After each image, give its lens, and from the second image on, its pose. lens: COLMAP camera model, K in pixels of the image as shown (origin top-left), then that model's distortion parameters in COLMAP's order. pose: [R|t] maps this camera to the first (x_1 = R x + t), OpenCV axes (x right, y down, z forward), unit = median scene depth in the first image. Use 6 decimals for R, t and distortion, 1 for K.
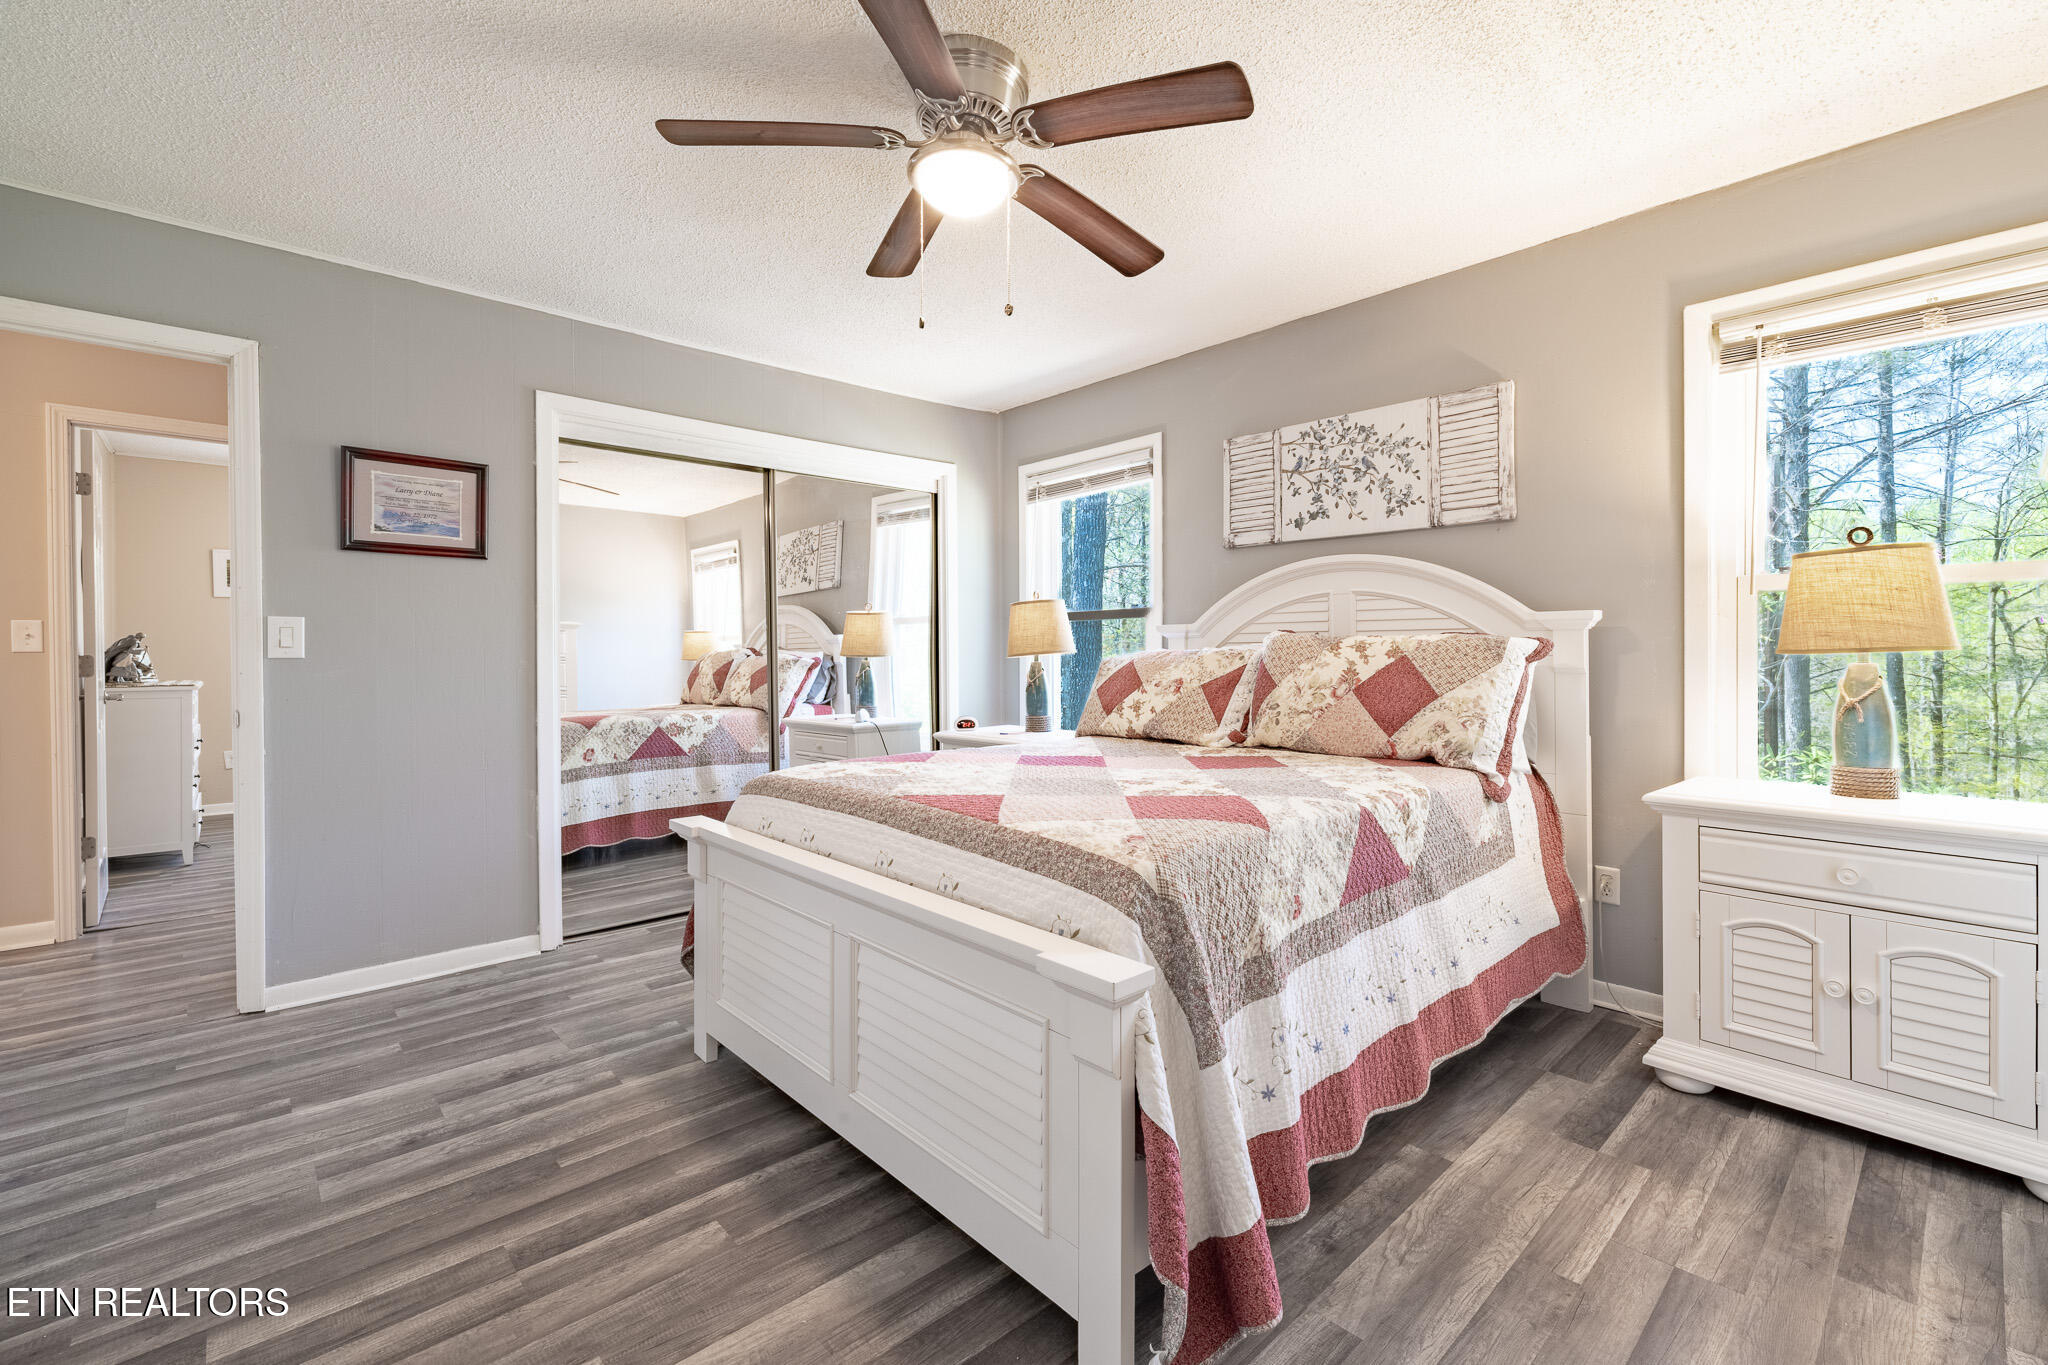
lens RADIAL K [[855.6, 0, 999.7], [0, 855.6, 656.0], [0, 0, 1]] dist [0.000866, -0.001043]
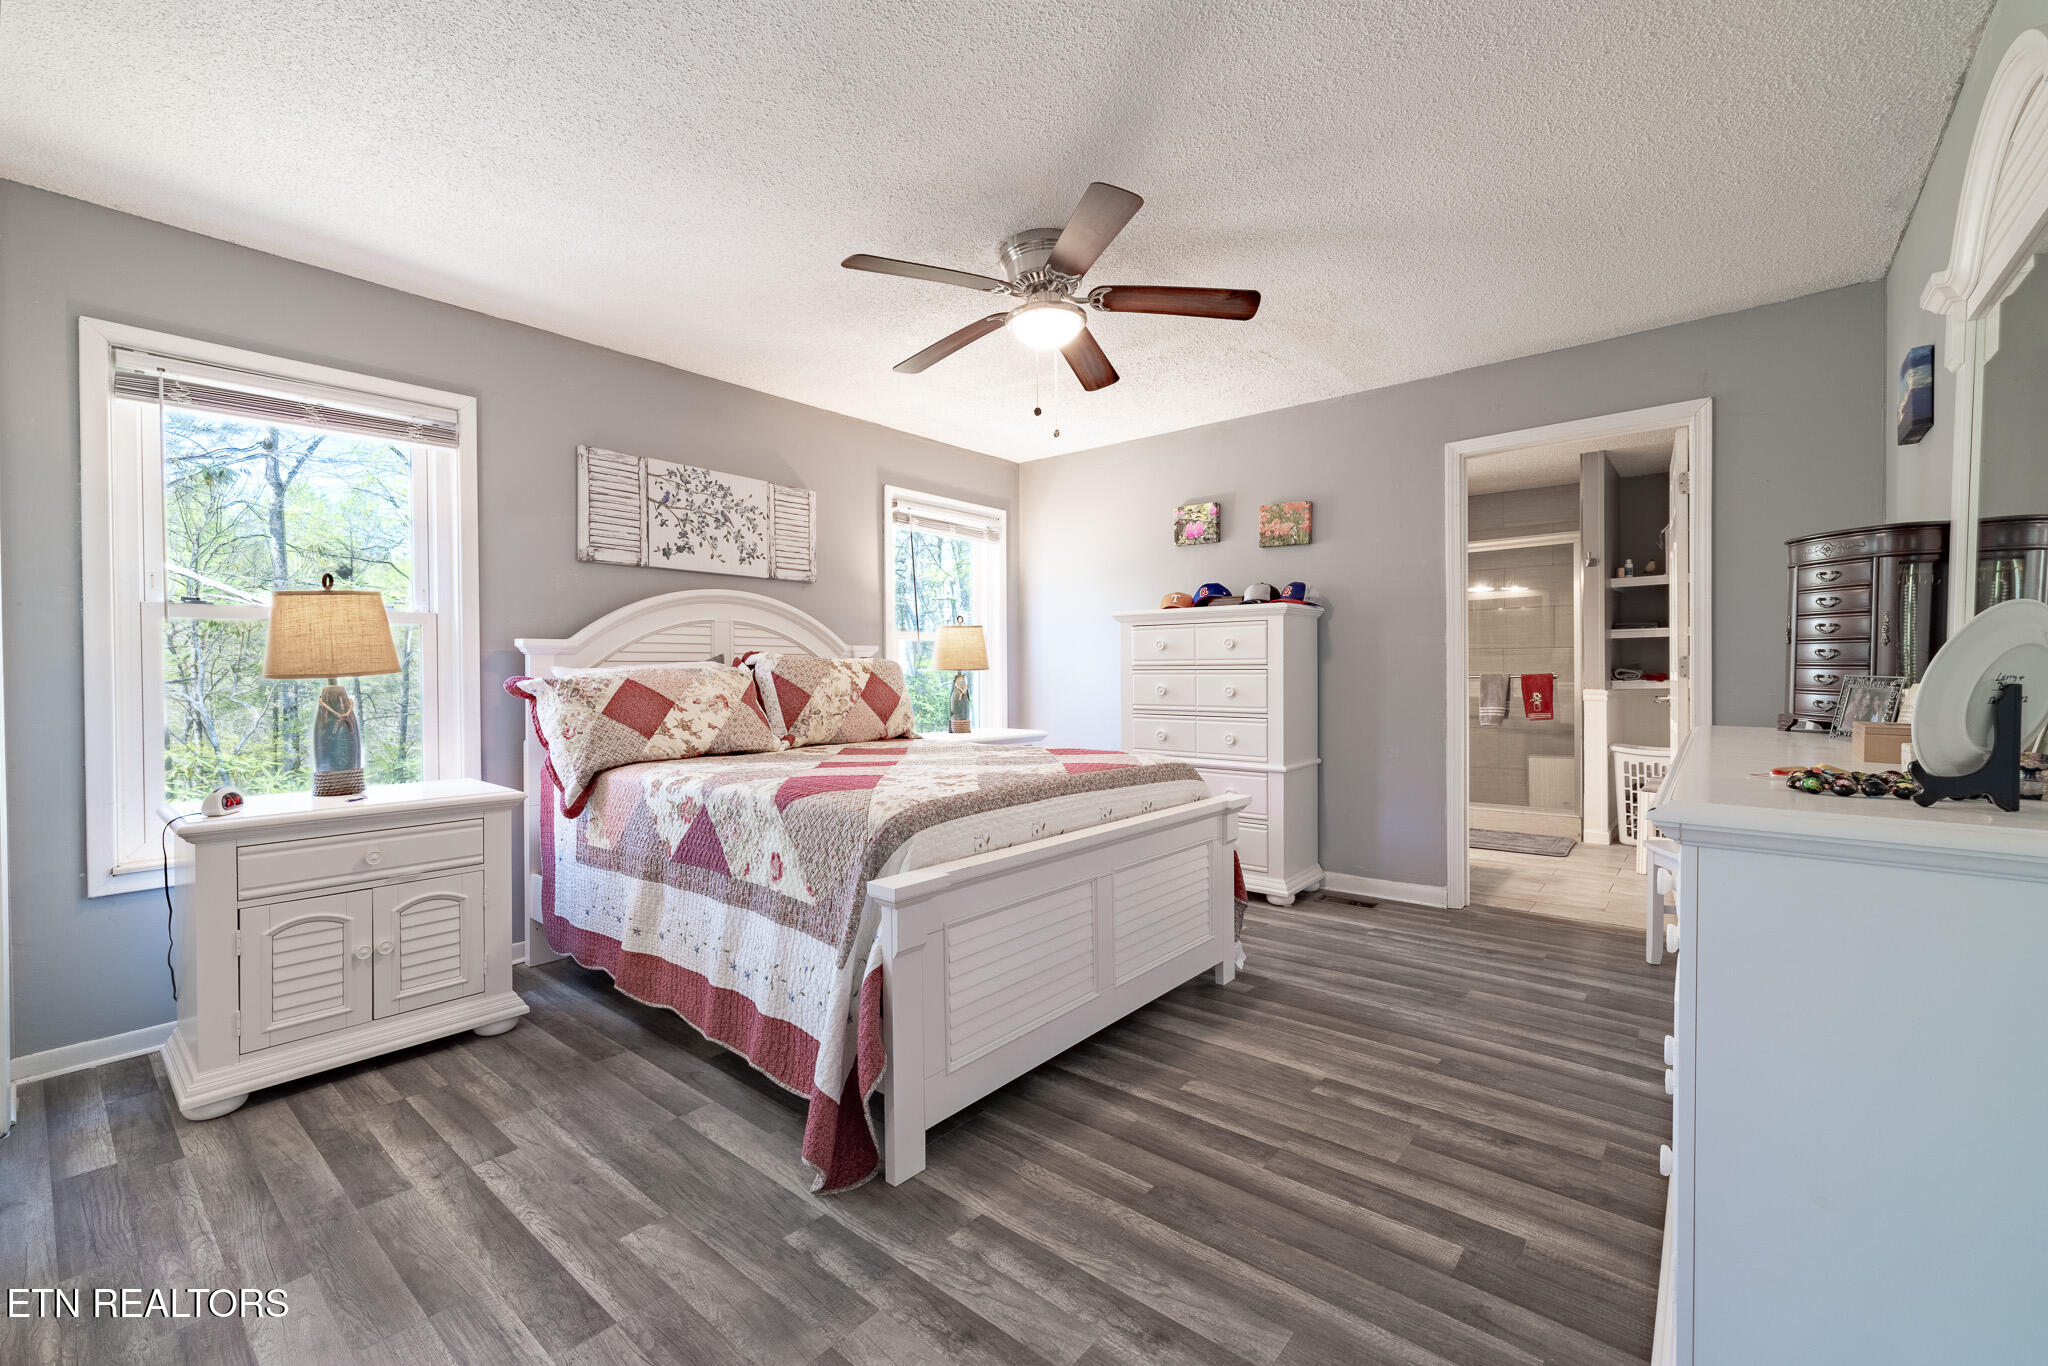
lens RADIAL K [[855.6, 0, 1026.2], [0, 855.6, 679.1], [0, 0, 1]] dist [0.000866, -0.001043]
pose [[-0.131999, -0.009586, 0.991204, -0.877653], [0.005690, 0.999929, 0.010428, -0.002002], [-0.991234, 0.007017, -0.131935, 0.759176]]
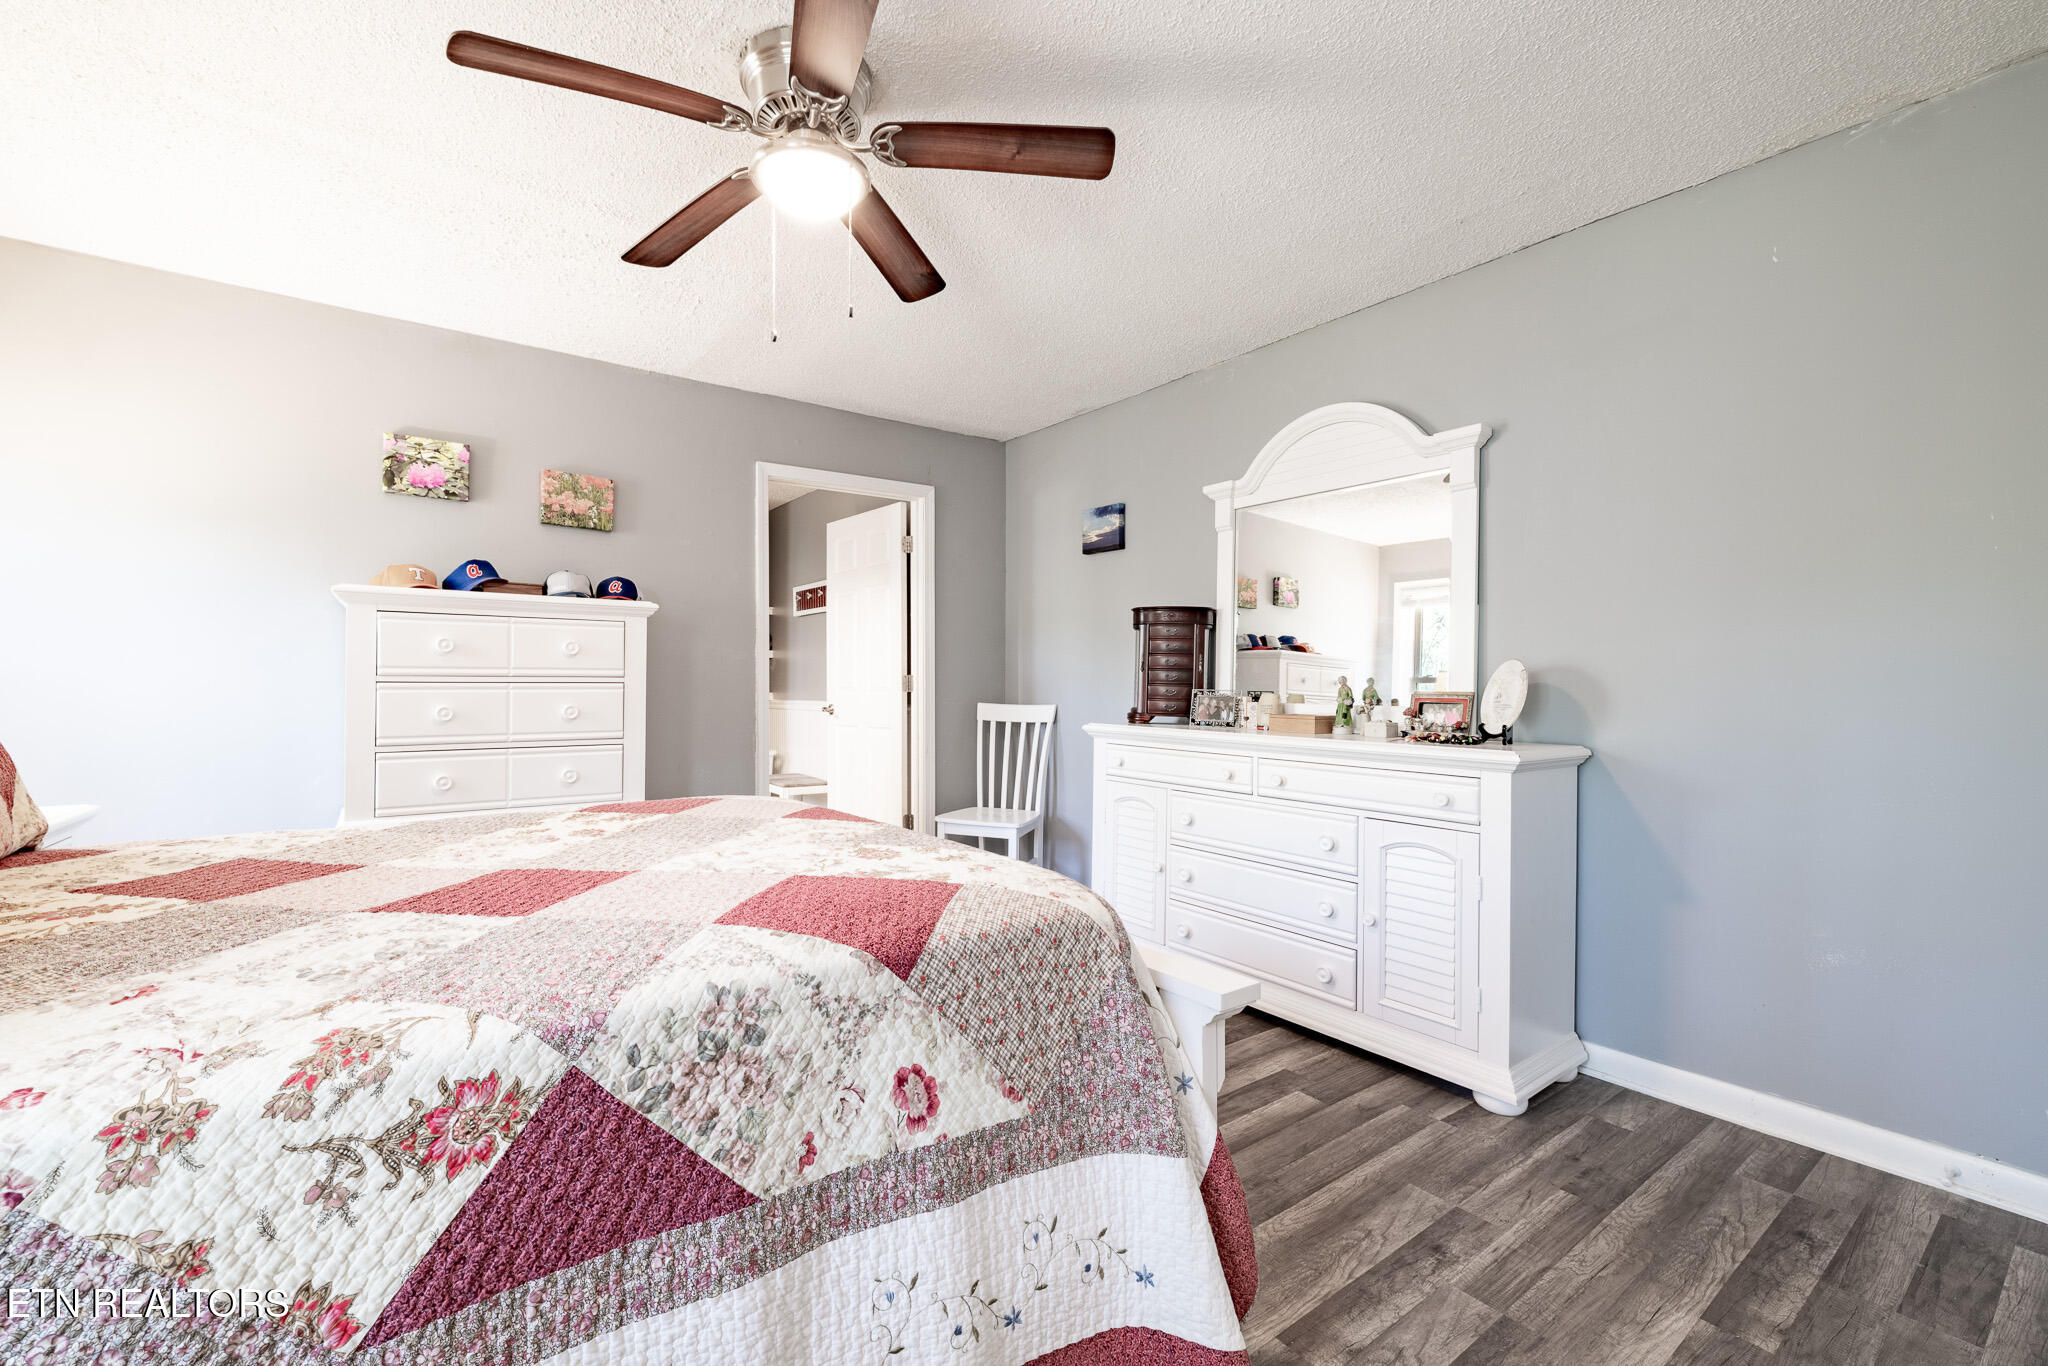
lens RADIAL K [[855.6, 0, 1006.0], [0, 855.6, 683.8], [0, 0, 1]] dist [0.000866, -0.001043]
pose [[-0.994215, -0.002000, 0.107388, -0.219379], [-0.002192, 0.999996, -0.001671, 0.000572], [-0.107384, -0.001897, -0.994216, 1.198571]]
